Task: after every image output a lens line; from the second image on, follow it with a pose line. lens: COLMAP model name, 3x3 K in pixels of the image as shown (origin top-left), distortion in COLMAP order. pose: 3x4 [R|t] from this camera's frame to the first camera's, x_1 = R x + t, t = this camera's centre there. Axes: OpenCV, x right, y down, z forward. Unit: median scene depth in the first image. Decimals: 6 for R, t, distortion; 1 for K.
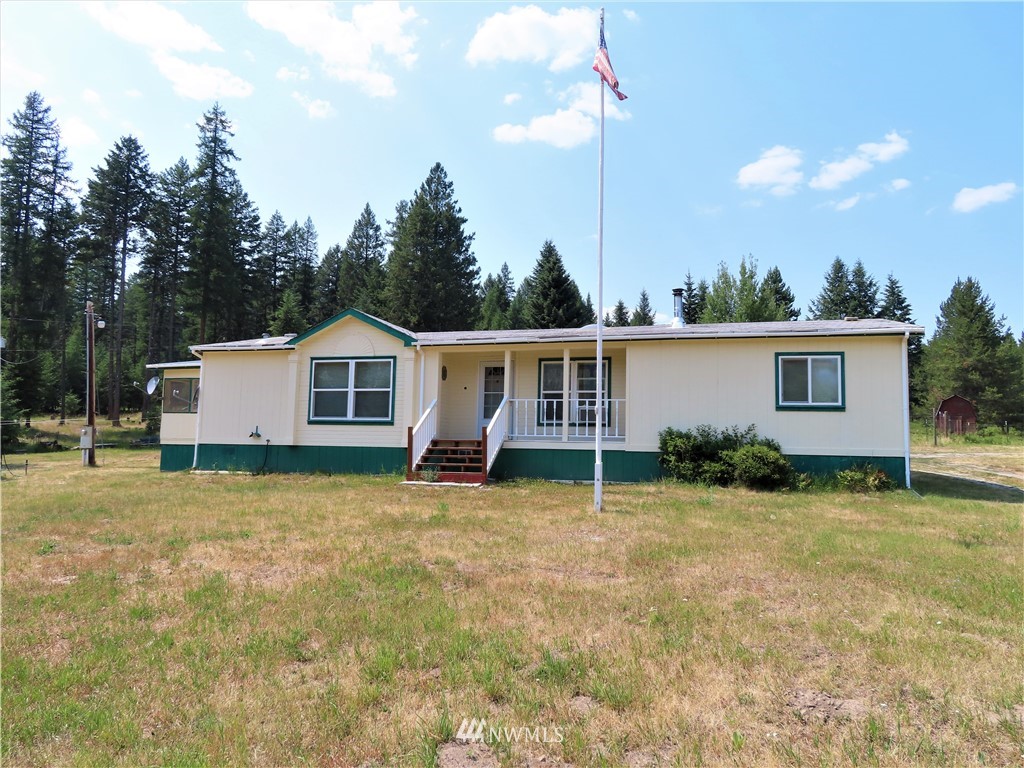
lens RADIAL K [[736.2, 0, 511.0], [0, 736.2, 388.0], [0, 0, 1]] dist [-0.007816, 0.005180]
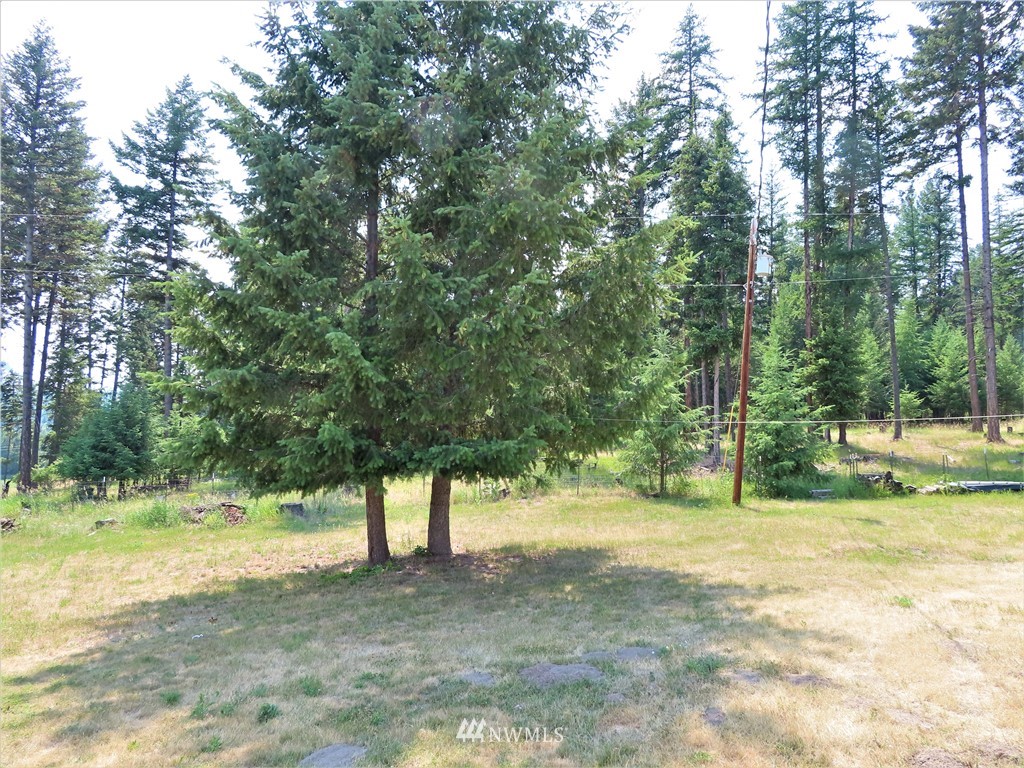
lens RADIAL K [[736.2, 0, 510.9], [0, 736.2, 385.6], [0, 0, 1]] dist [-0.007816, 0.005180]
pose [[0.516181, -0.067410, -0.853823, -0.285574], [0.045091, 0.997654, -0.051505, 0.025043], [0.855292, -0.011913, 0.518009, 0.462968]]
